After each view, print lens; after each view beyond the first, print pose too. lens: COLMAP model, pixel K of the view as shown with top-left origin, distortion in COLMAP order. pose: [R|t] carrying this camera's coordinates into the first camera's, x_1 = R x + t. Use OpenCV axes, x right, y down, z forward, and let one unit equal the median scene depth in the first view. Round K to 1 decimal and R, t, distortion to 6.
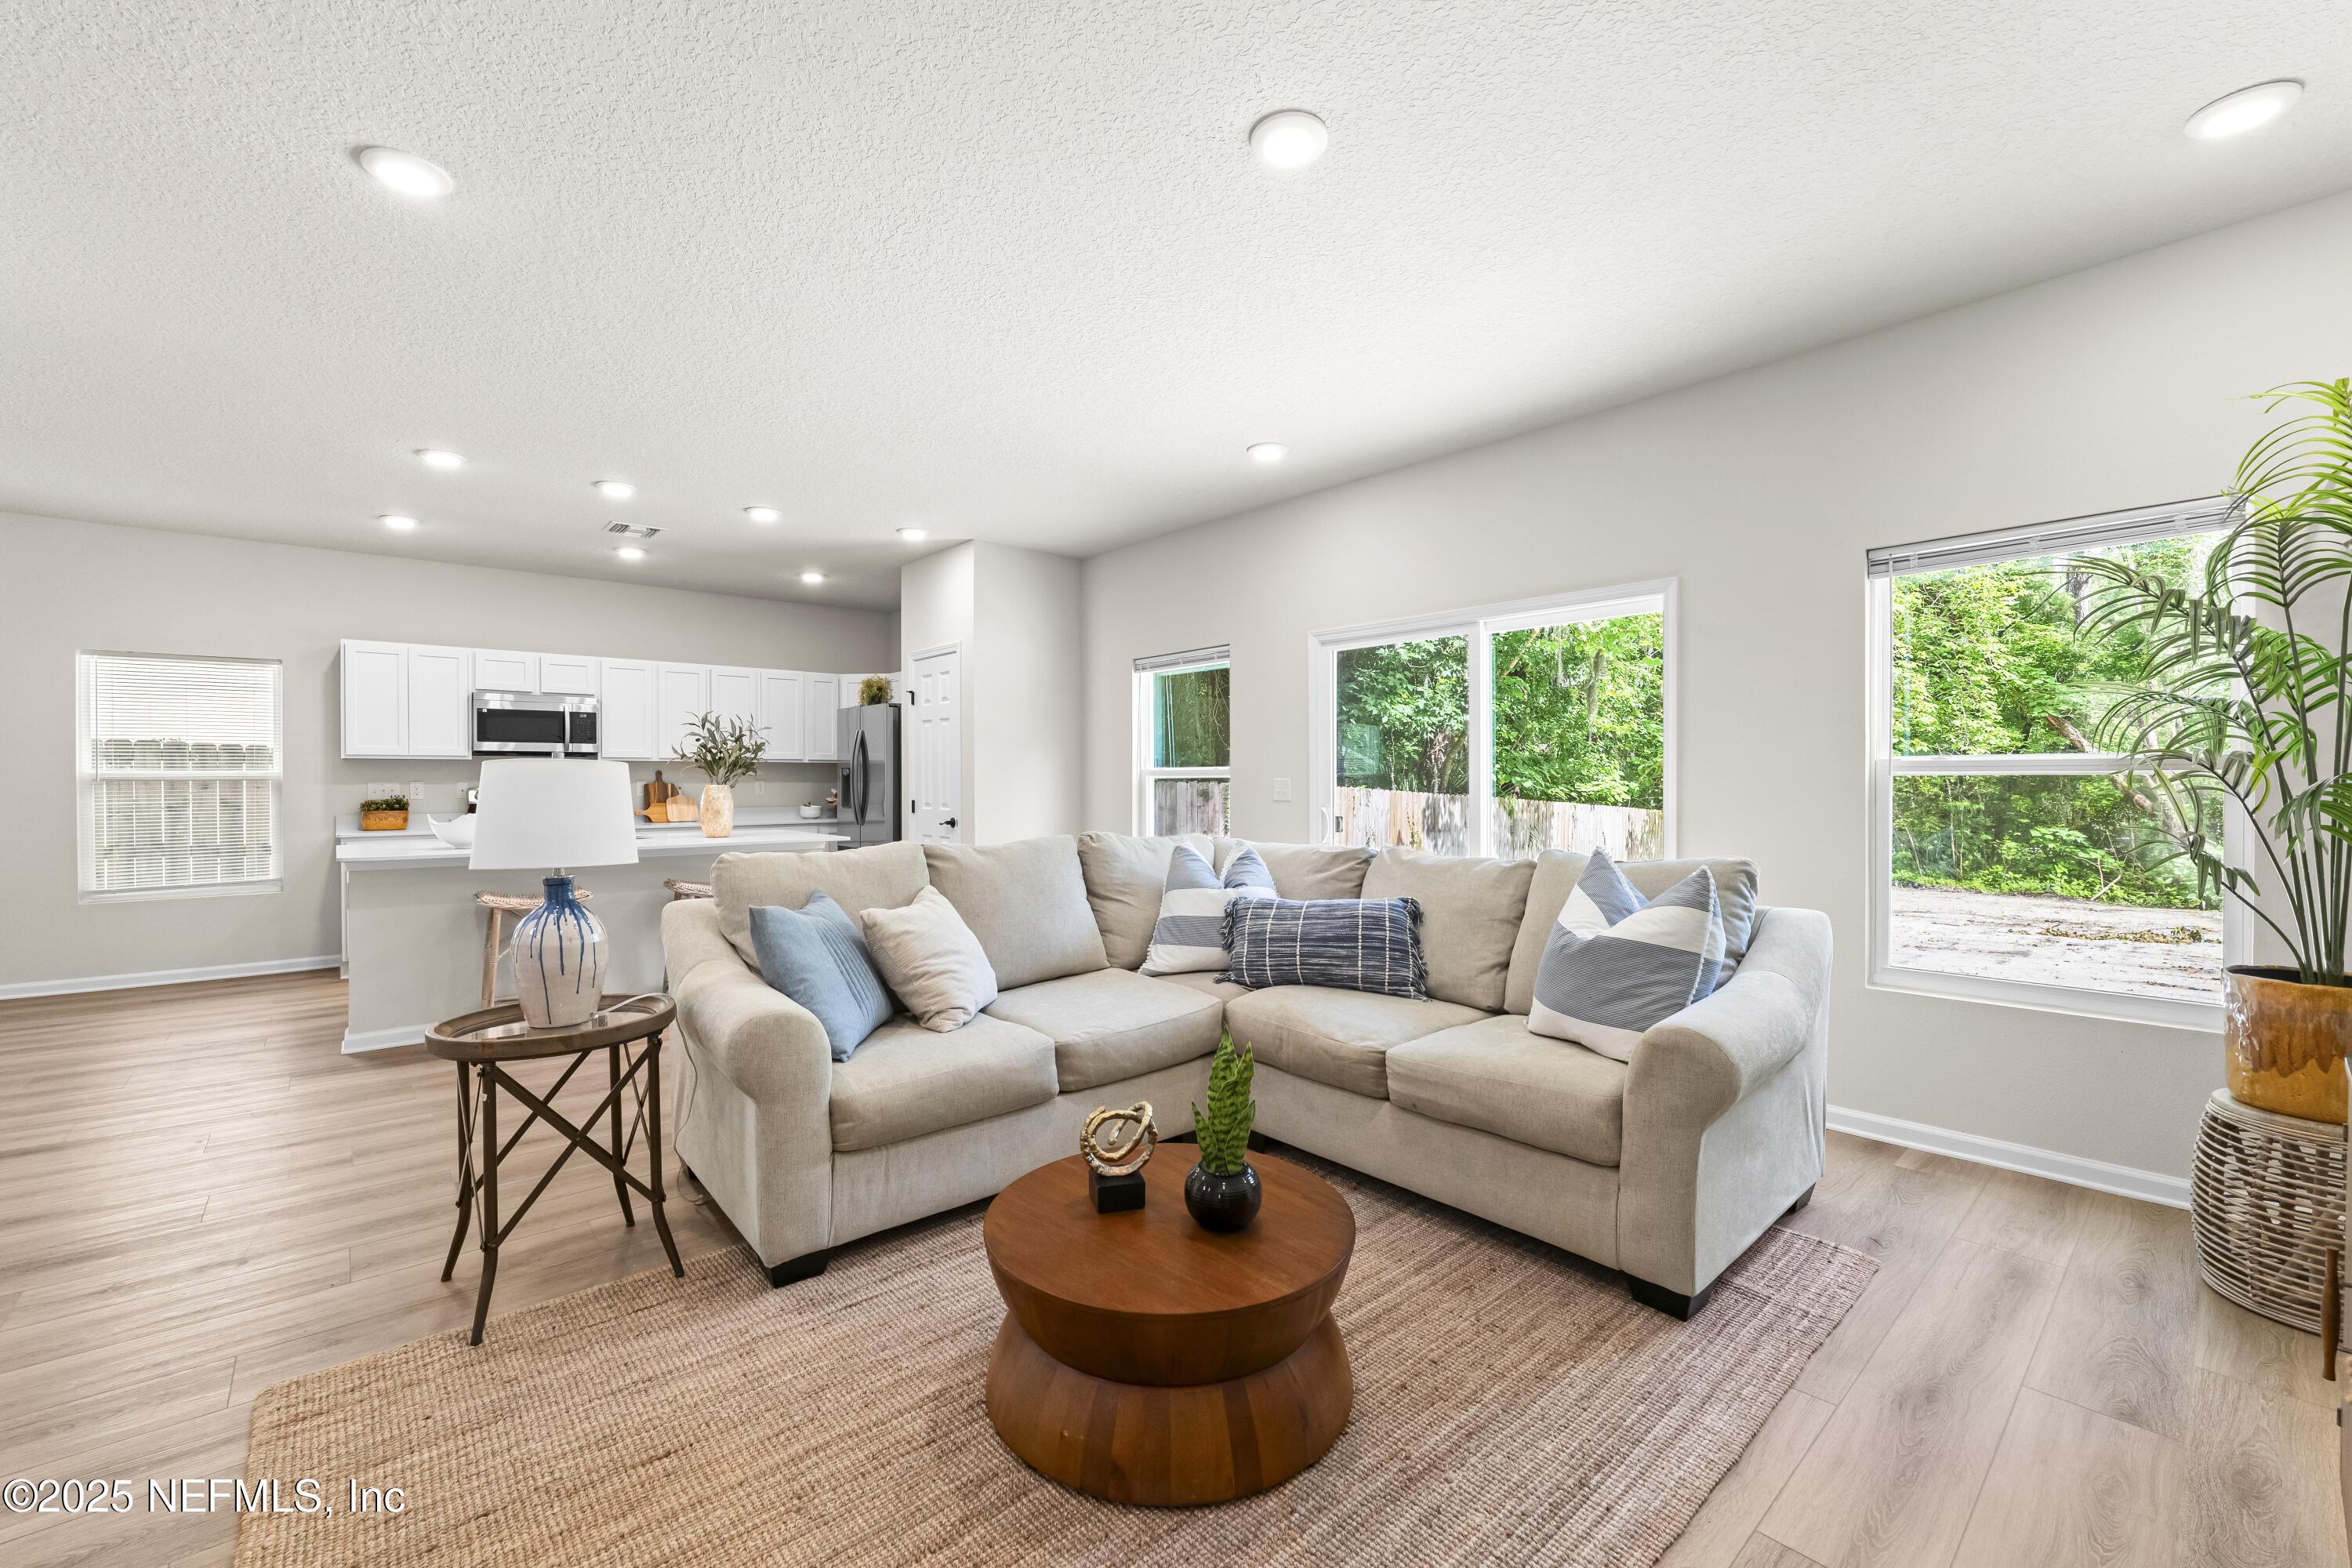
lens RADIAL K [[967.0, 0, 1169.8], [0, 967.0, 778.9], [0, 0, 1]] dist [-0.010330, -0.000160]
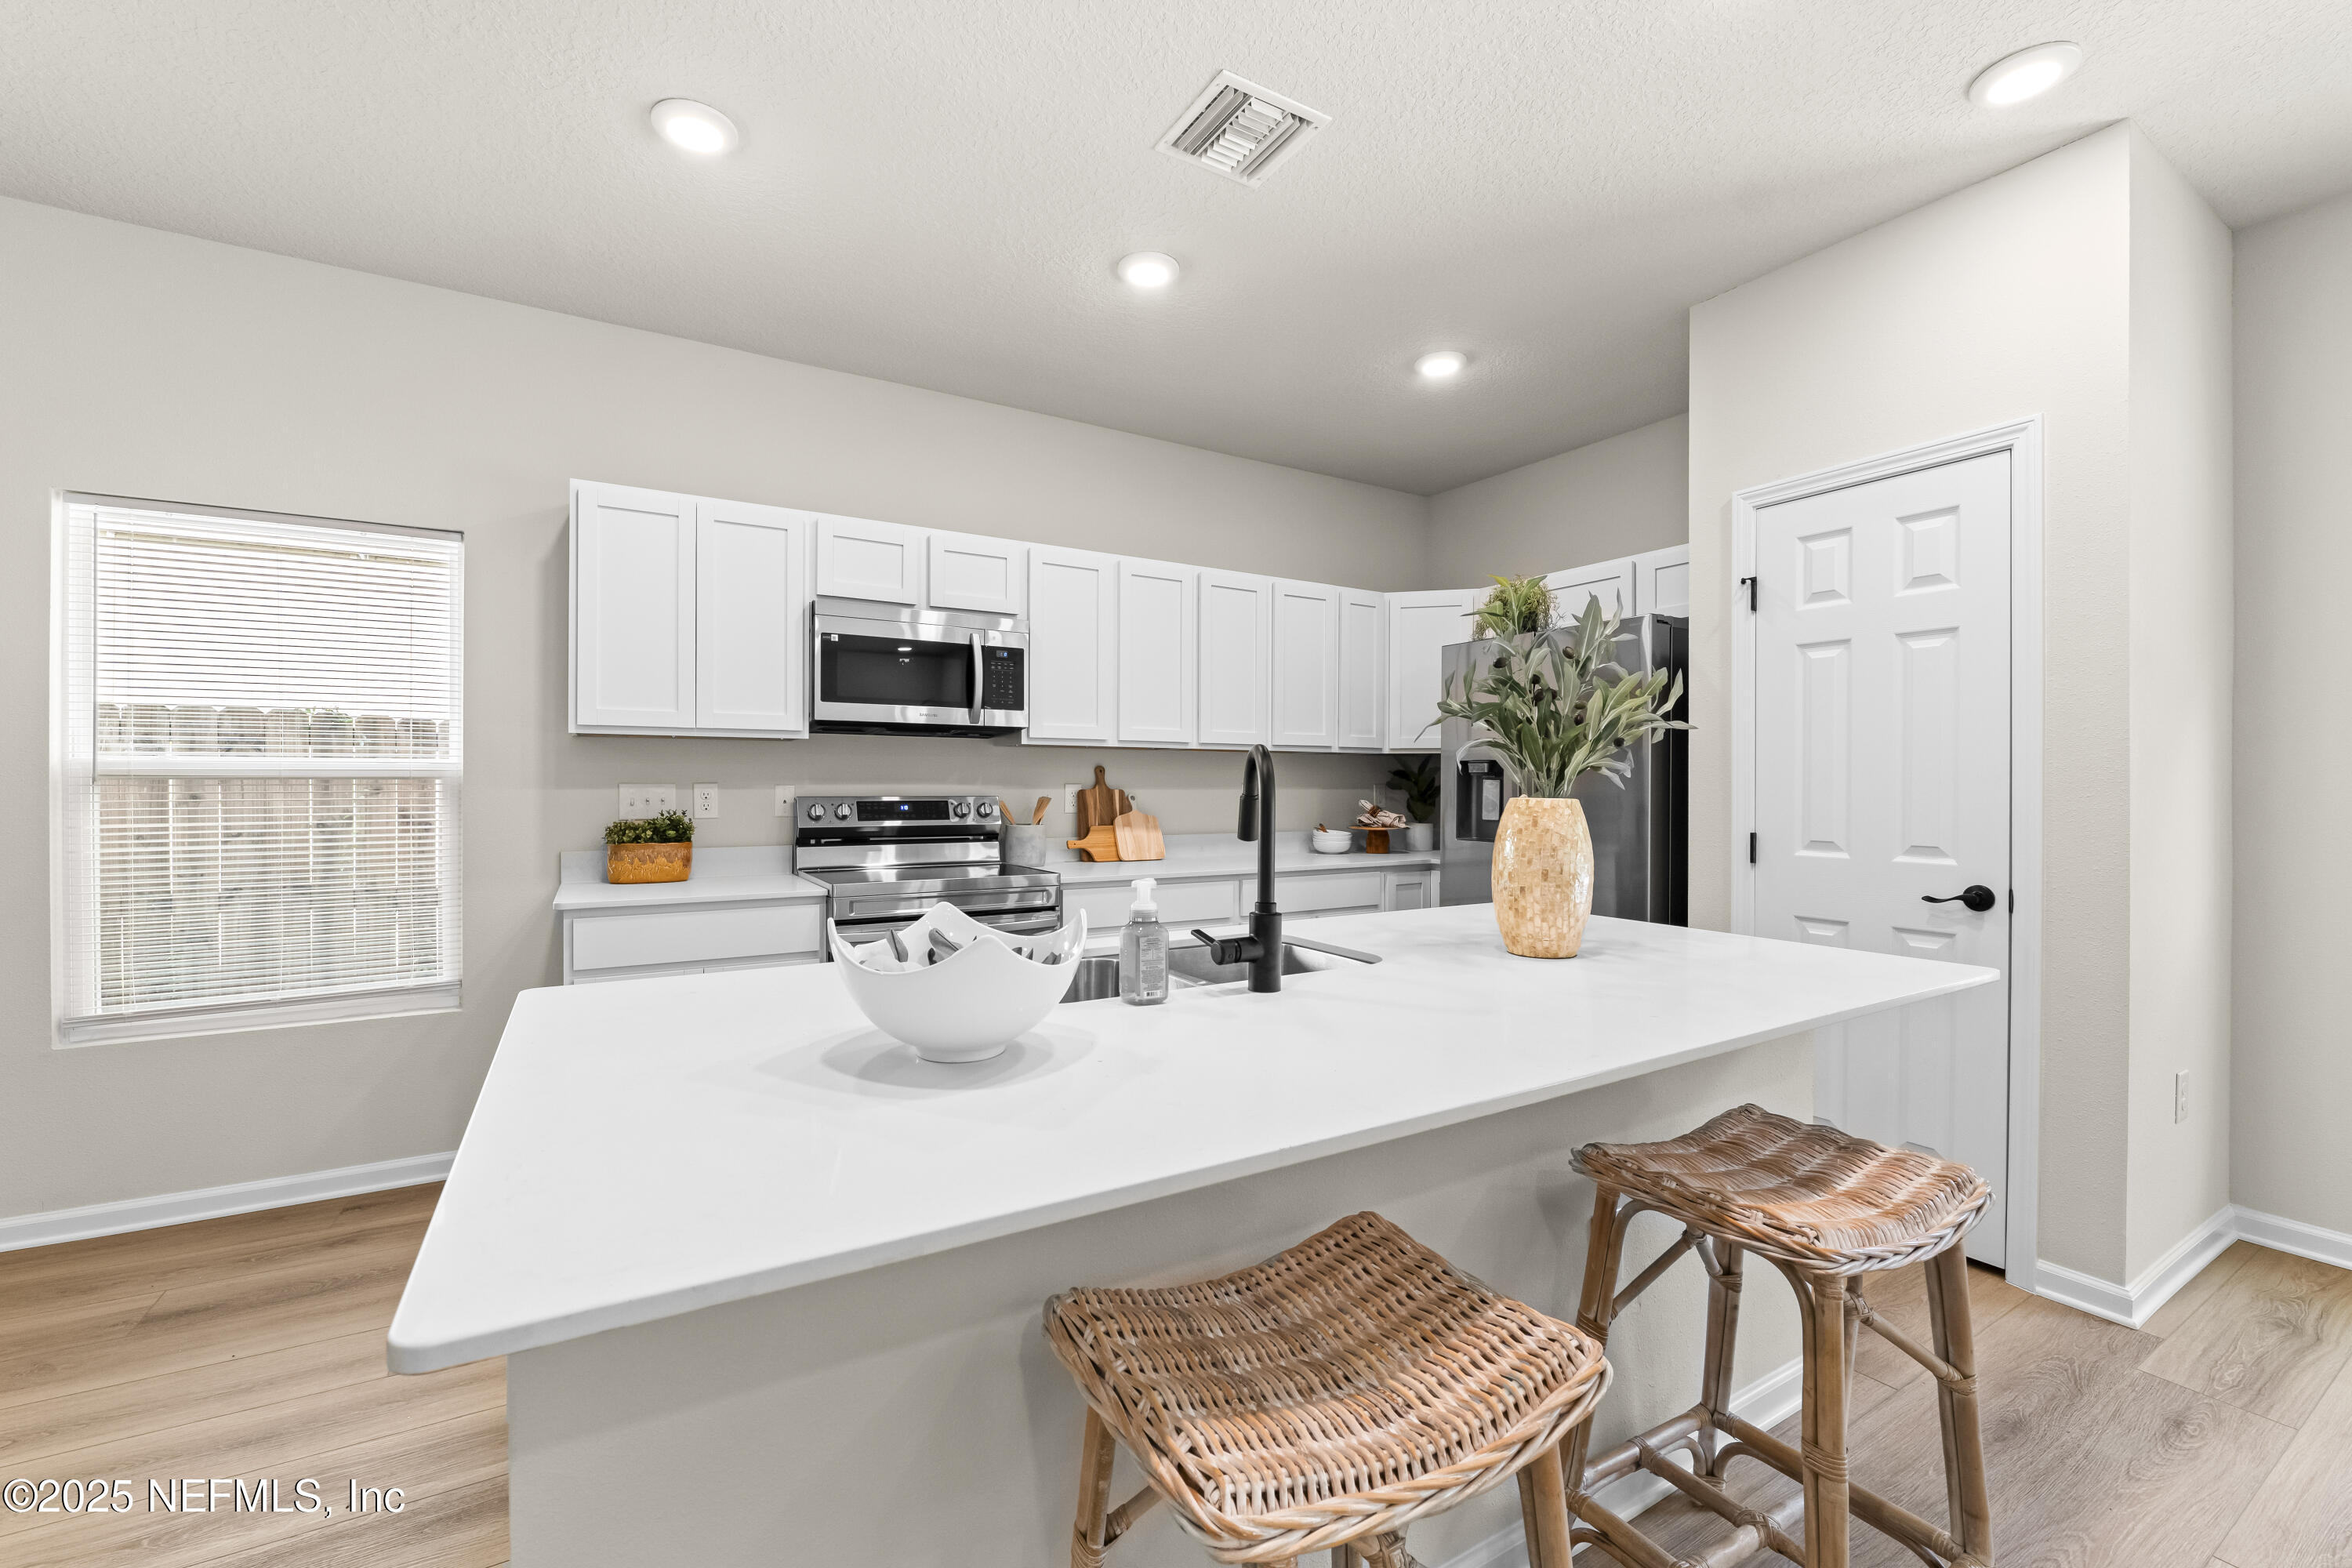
lens RADIAL K [[967.0, 0, 1169.7], [0, 967.0, 780.1], [0, 0, 1]] dist [-0.010330, -0.000160]
pose [[0.982846, 0.006841, -0.184300, -0.453926], [-0.007025, 0.999975, -0.000348, -0.000534], [0.184293, 0.001637, 0.982870, 0.550303]]
